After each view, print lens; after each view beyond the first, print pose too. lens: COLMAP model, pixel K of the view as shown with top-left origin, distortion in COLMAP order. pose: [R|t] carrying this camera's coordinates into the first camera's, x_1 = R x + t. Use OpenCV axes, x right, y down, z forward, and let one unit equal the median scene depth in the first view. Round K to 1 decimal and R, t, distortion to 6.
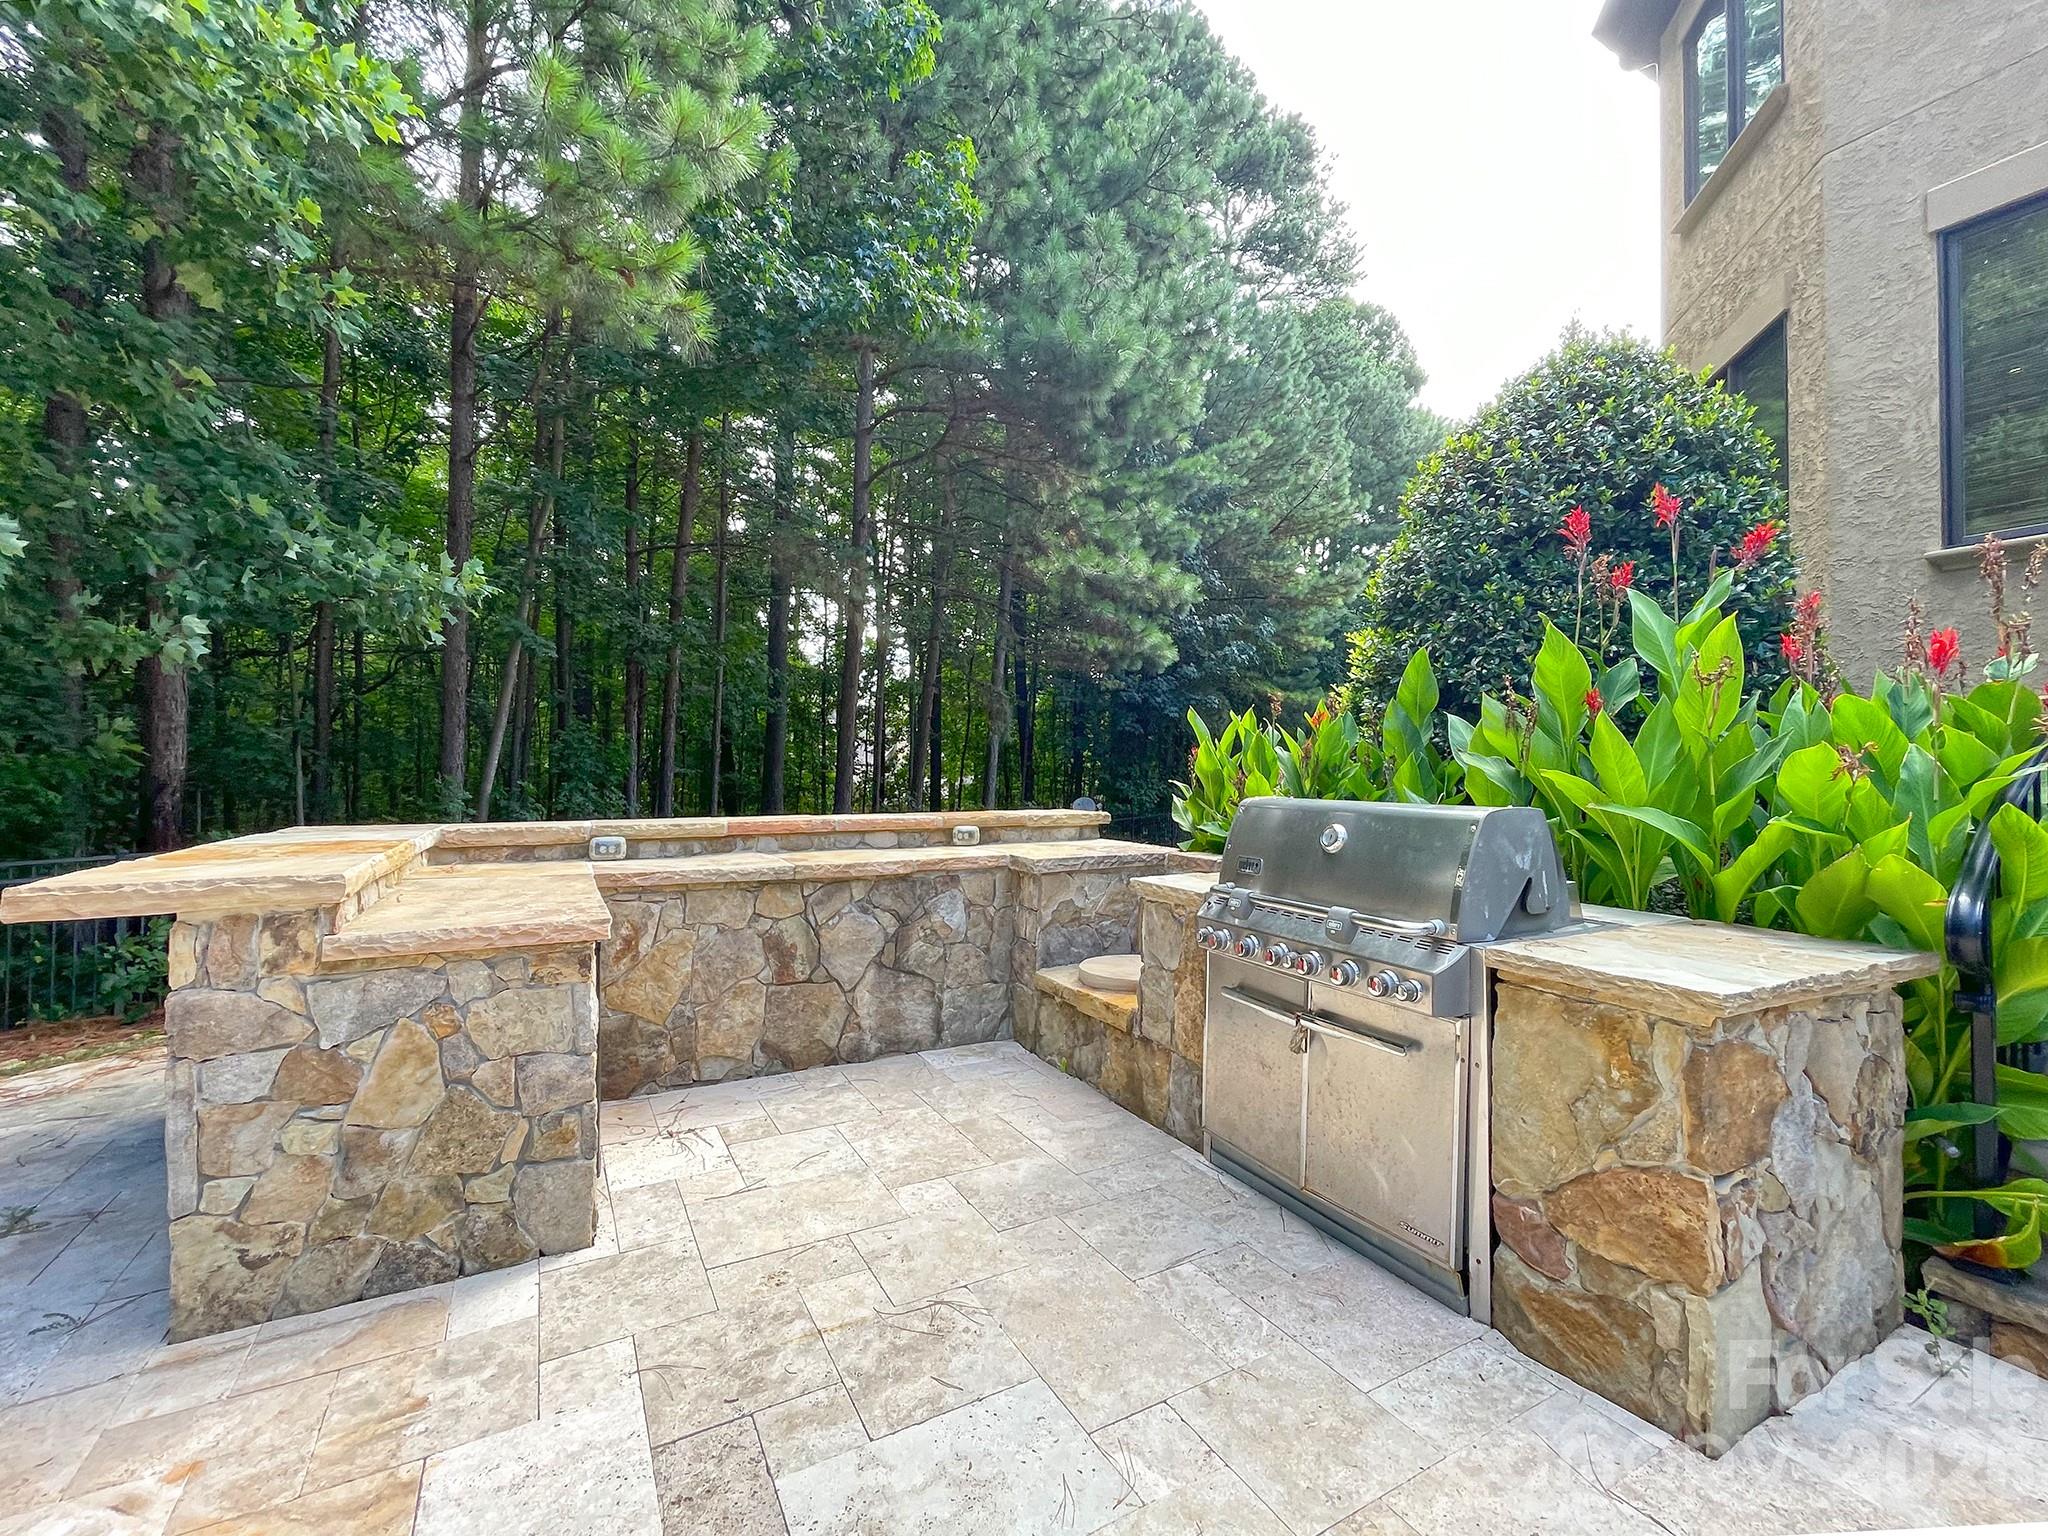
lens RADIAL K [[878.5, 0, 1085.5], [0, 878.5, 763.7], [0, 0, 1]] dist [0.002601, 0.000398]
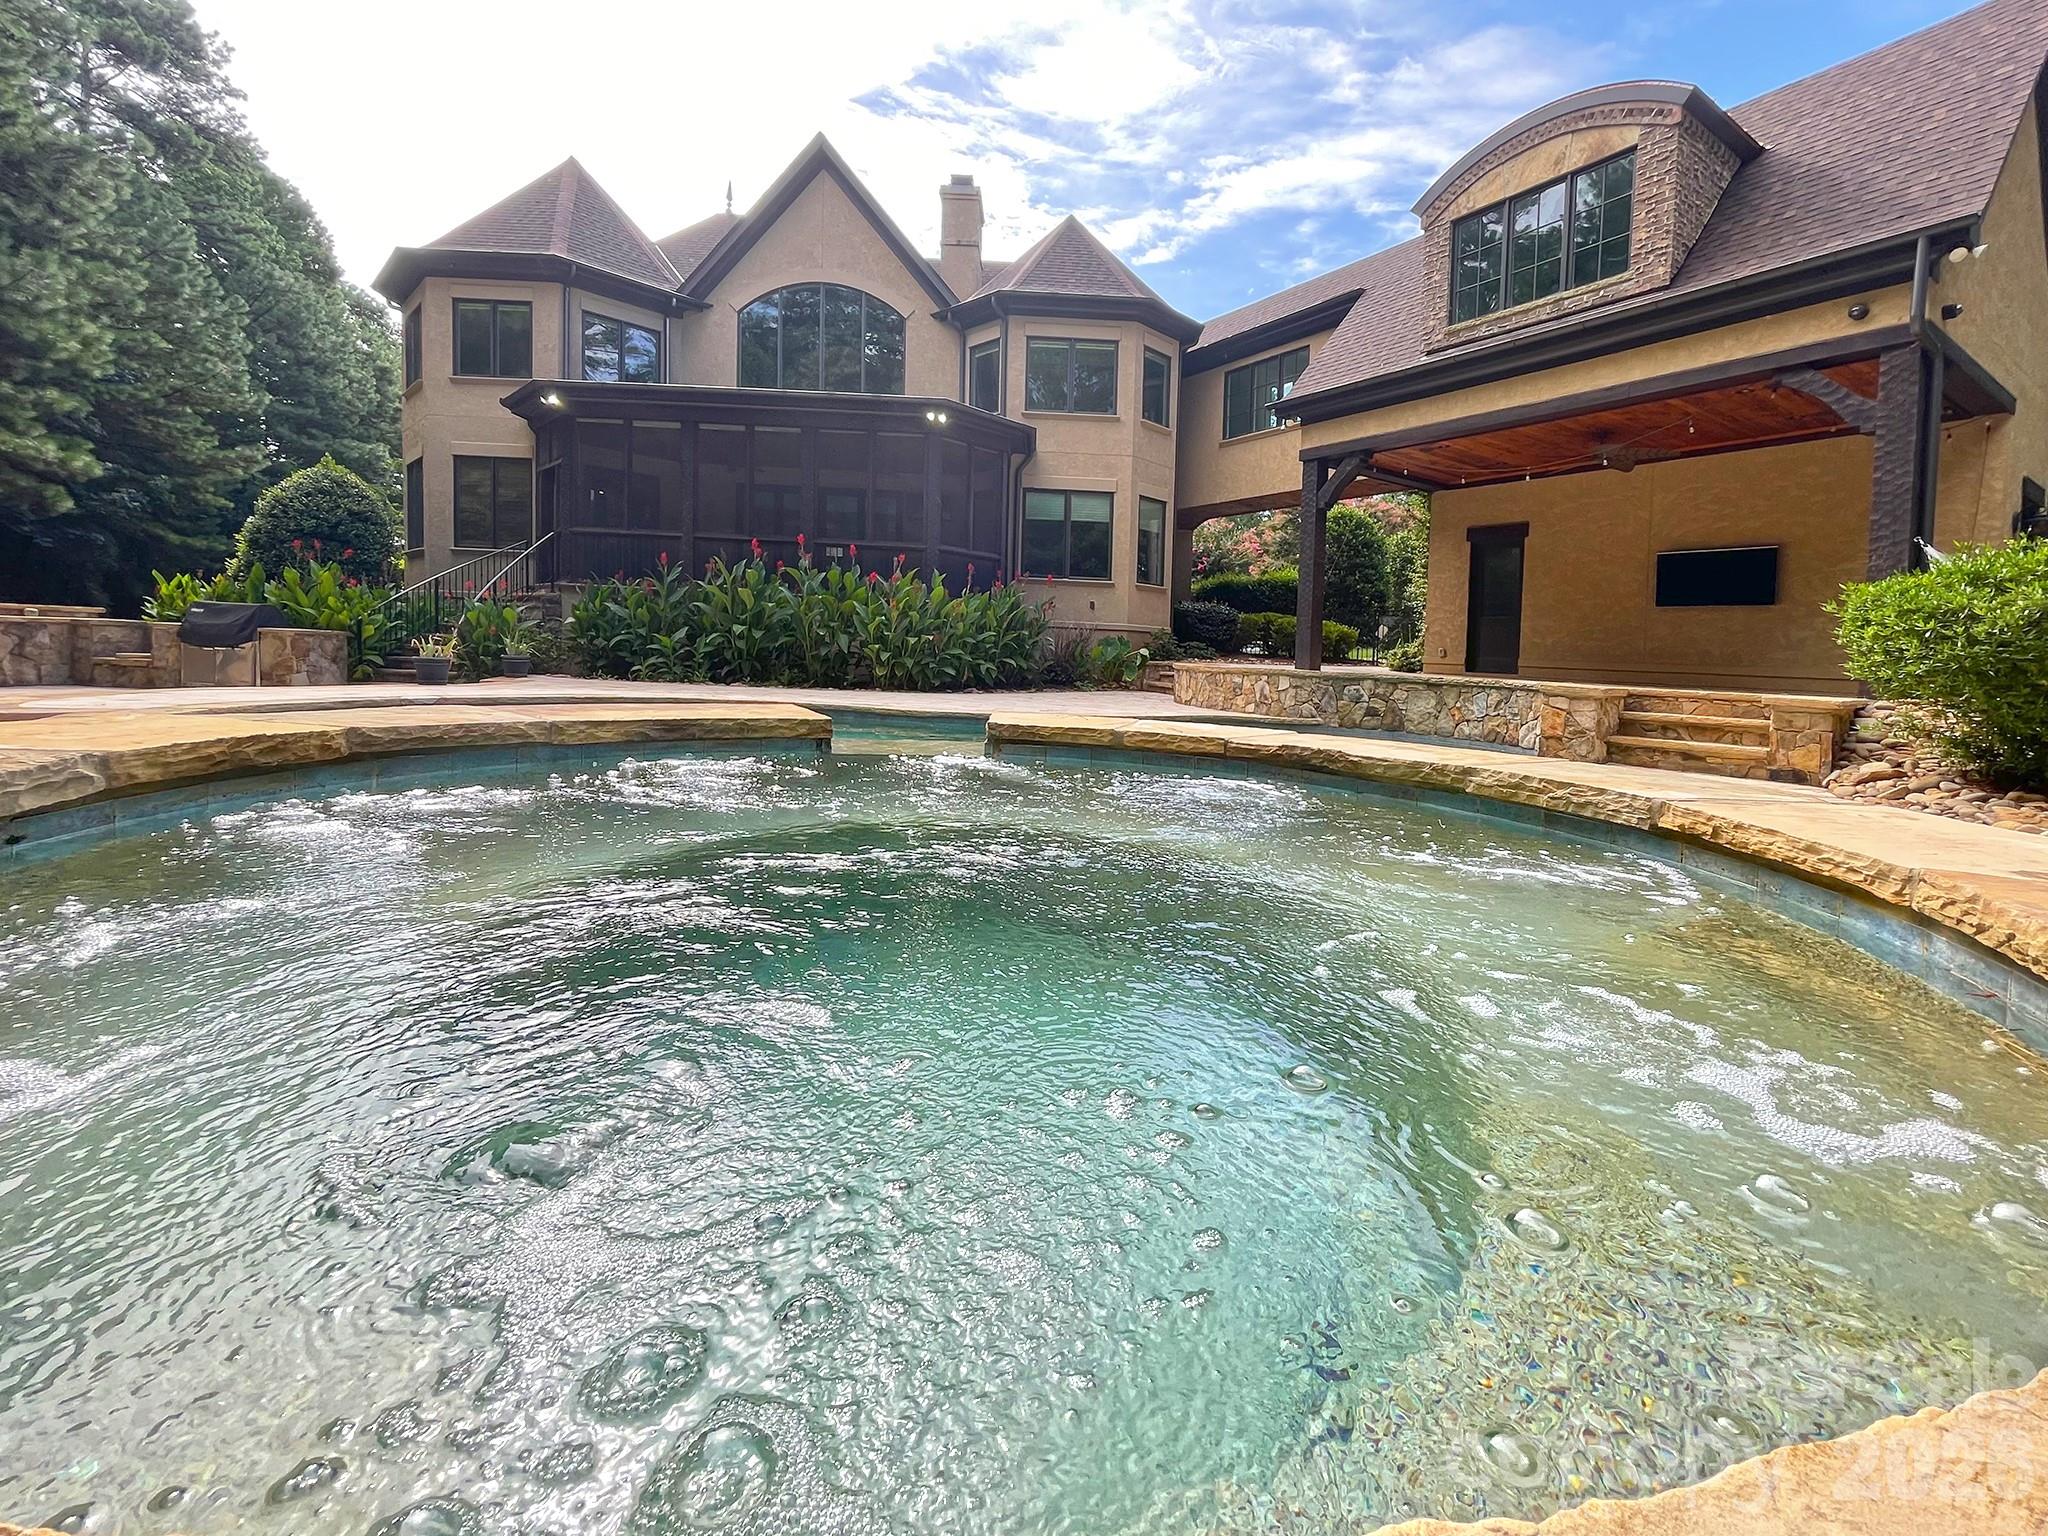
lens RADIAL K [[865.8, 0, 1020.0], [0, 865.8, 708.1], [0, 0, 1]] dist [0.000635, 0.000171]
pose [[0.536362, -0.029009, 0.843490, -1.252650], [-0.052386, 0.996338, 0.067577, 0.071034], [-0.842361, -0.080433, 0.532878, -4.703423]]
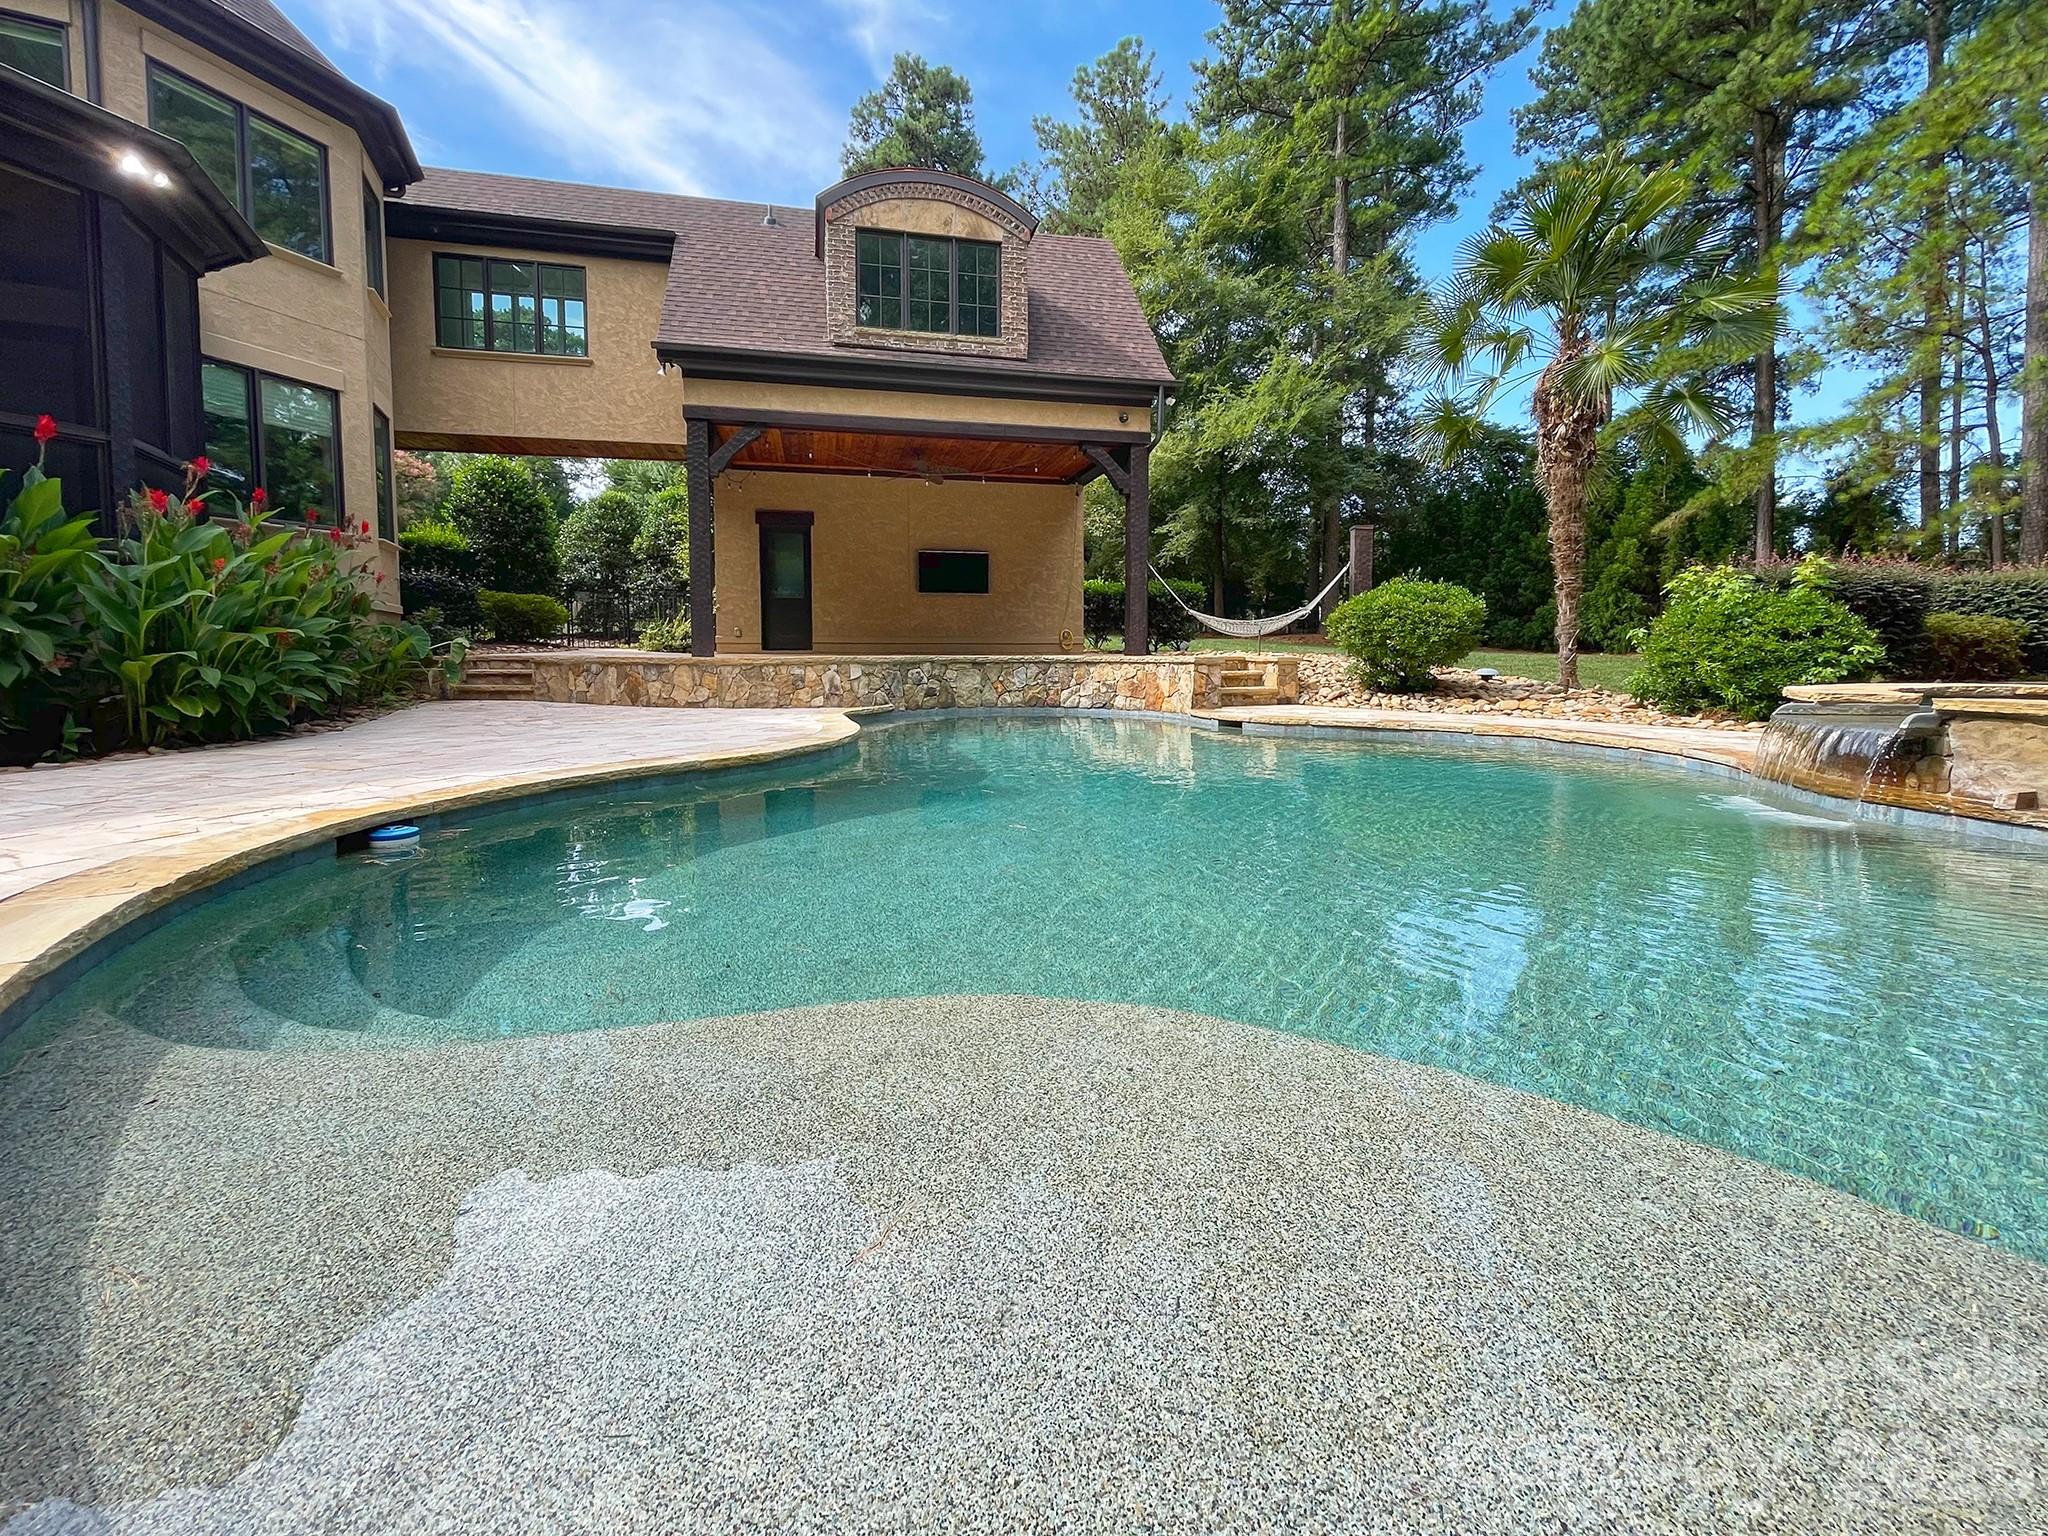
lens RADIAL K [[880.4, 0, 994.2], [0, 880.4, 708.8], [0, 0, 1]] dist [0.002631, 0.000962]
pose [[-0.604181, -0.056101, 0.794870, -0.712123], [-0.007384, 0.997870, 0.064816, 0.071557], [-0.796813, 0.033292, -0.603308, -1.875928]]
